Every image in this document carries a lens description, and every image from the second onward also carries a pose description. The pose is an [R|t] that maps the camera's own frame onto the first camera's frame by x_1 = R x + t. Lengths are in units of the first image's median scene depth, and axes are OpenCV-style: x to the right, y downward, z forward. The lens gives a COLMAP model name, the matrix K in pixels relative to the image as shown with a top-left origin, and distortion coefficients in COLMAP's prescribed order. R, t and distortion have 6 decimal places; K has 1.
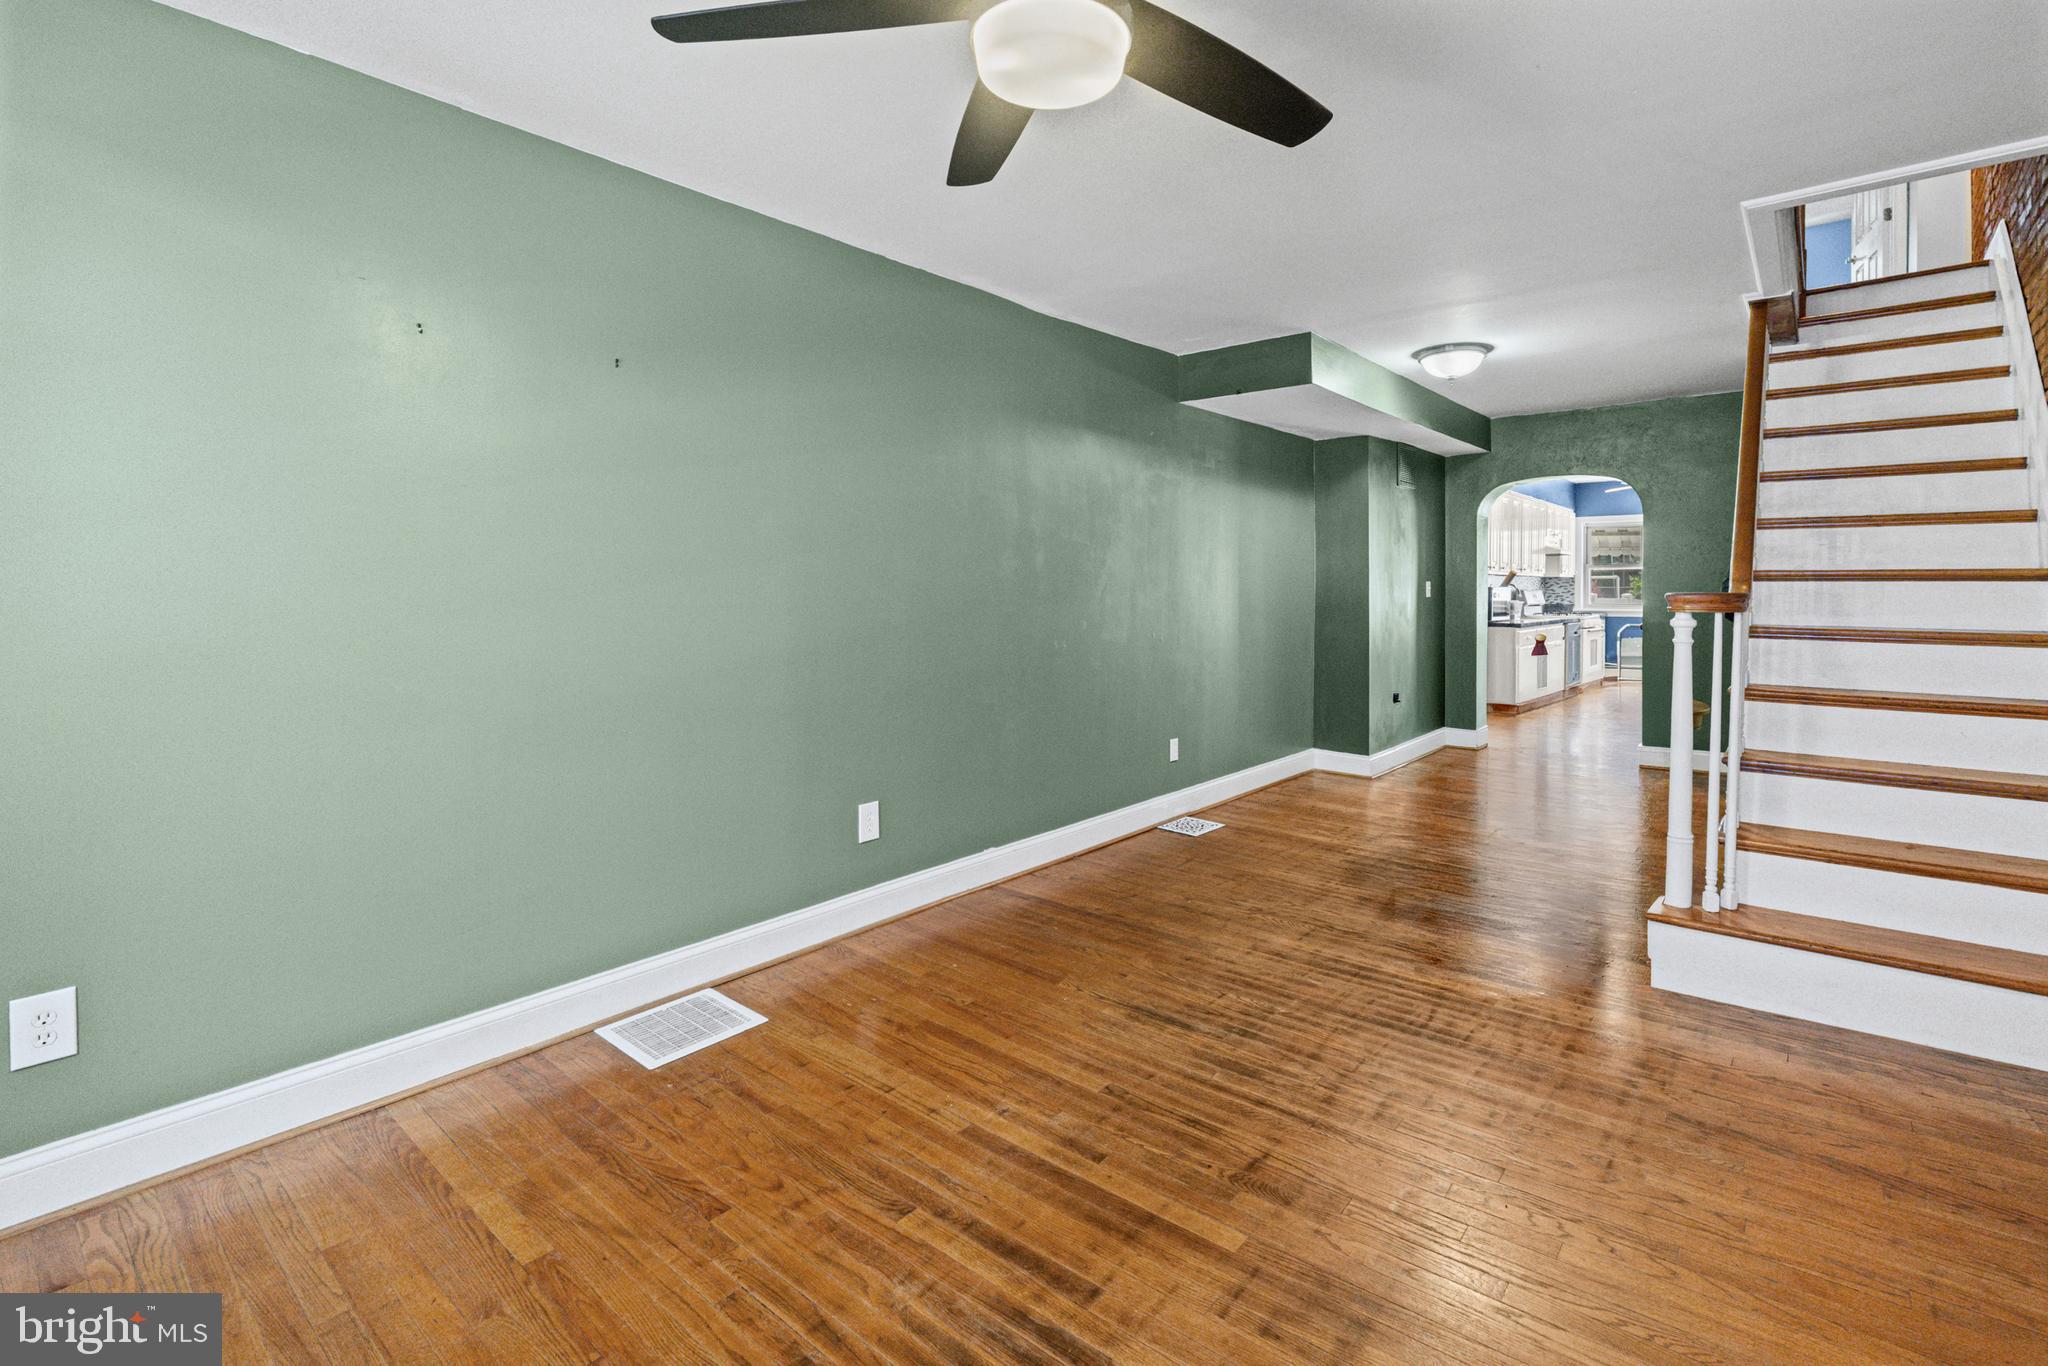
lens RADIAL K [[945.1, 0, 1027.7], [0, 945.1, 590.7], [0, 0, 1]] dist [-0.001902, -0.000381]
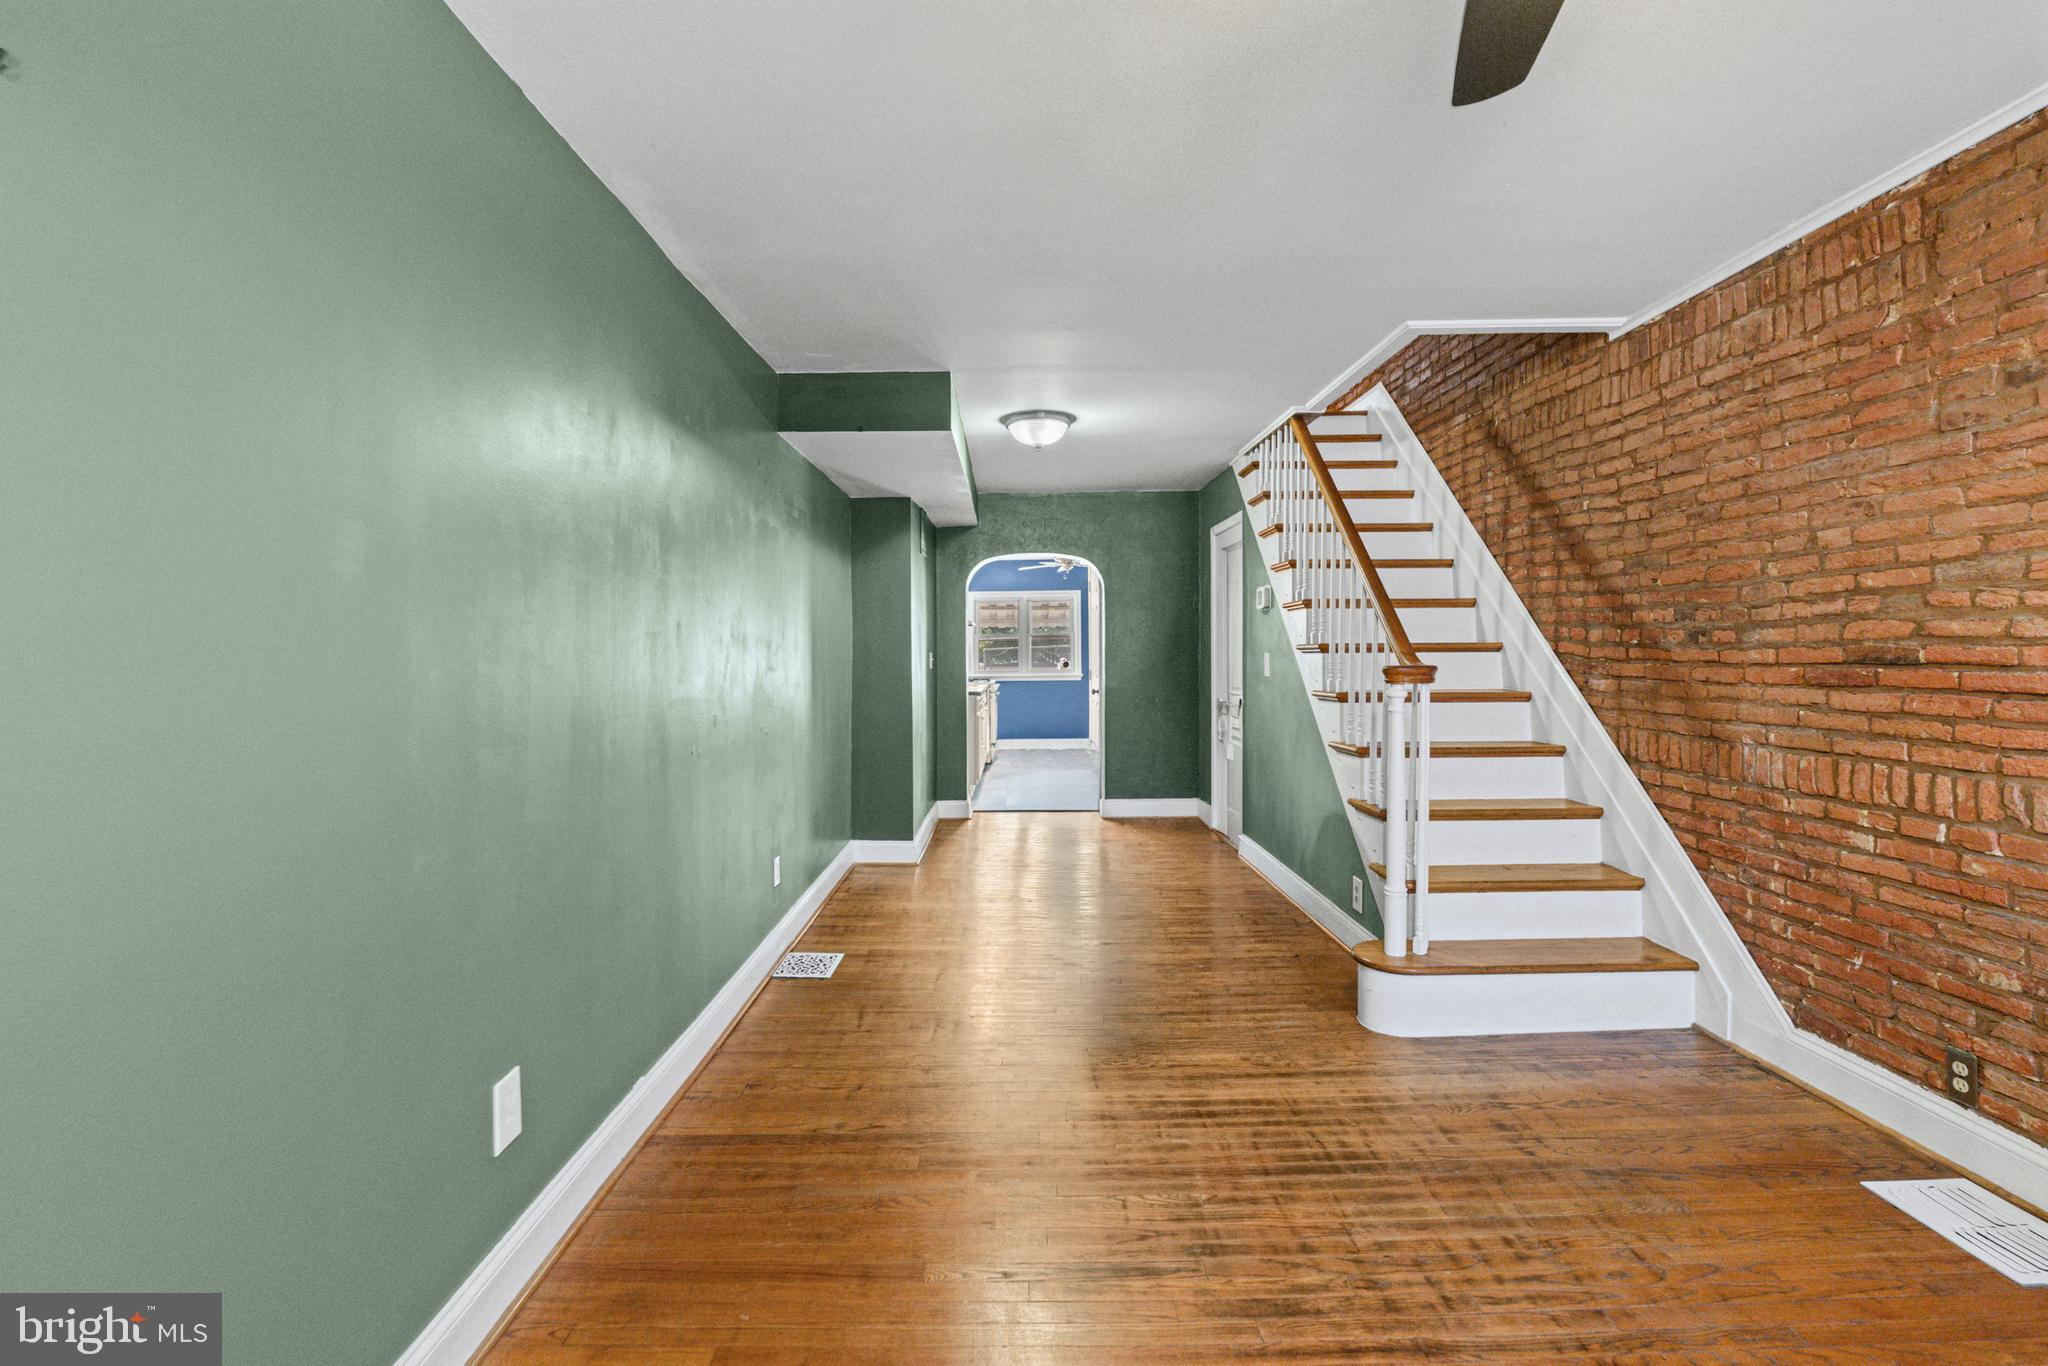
lens RADIAL K [[948.1, 0, 1024.2], [0, 948.1, 646.9], [0, 0, 1]] dist [-0.001174, -0.000229]
pose [[0.756336, -0.004482, 0.654167, -0.370422], [0.012781, 0.999887, -0.007926, -0.017174], [-0.654058, 0.014356, 0.756308, 0.487102]]
